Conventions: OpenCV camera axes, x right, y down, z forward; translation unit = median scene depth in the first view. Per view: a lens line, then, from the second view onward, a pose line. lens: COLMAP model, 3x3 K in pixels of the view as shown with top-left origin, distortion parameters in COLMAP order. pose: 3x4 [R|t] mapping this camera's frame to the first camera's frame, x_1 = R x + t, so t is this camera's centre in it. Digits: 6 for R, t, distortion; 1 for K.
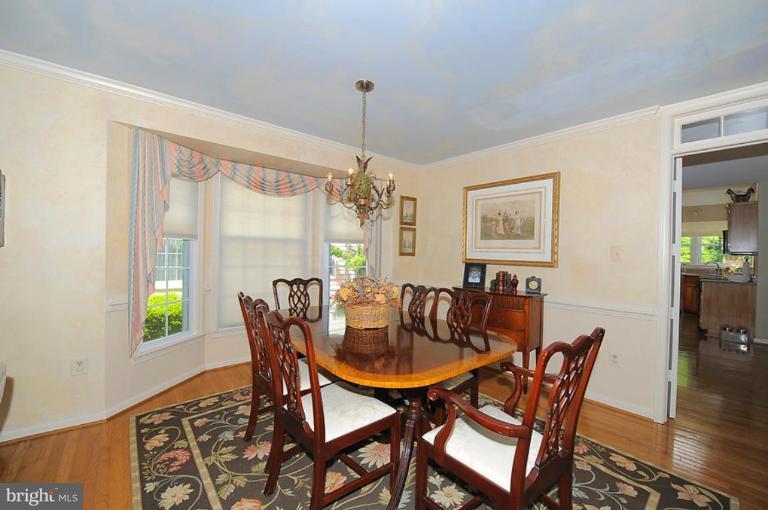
lens RADIAL K [[307.8, 0, 384.0], [0, 307.8, 255.0], [0, 0, 1]] dist [-0.023278, -0.000105]
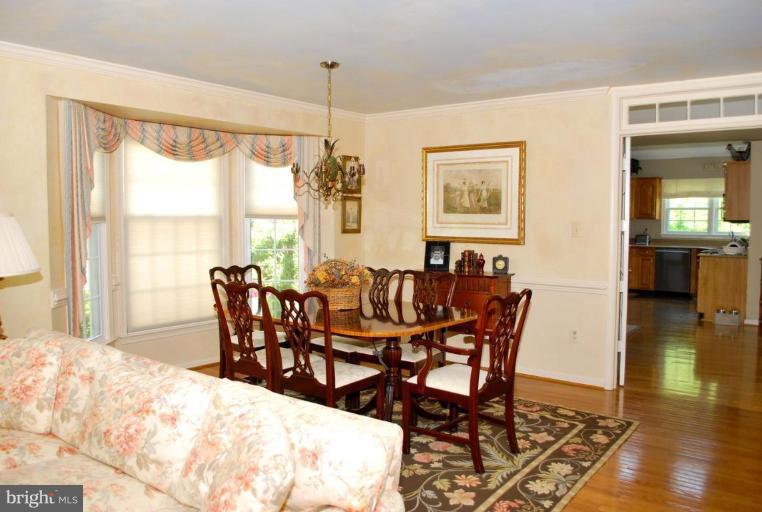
lens RADIAL K [[608.5, 0, 381.0], [0, 608.5, 256.0], [0, 0, 1]] dist [-0.089932, 0.006321]
pose [[0.977173, -0.029413, 0.210400, -0.234066], [0.017108, 0.998048, 0.060070, -0.041331], [-0.211756, -0.055100, 0.975768, -0.675357]]
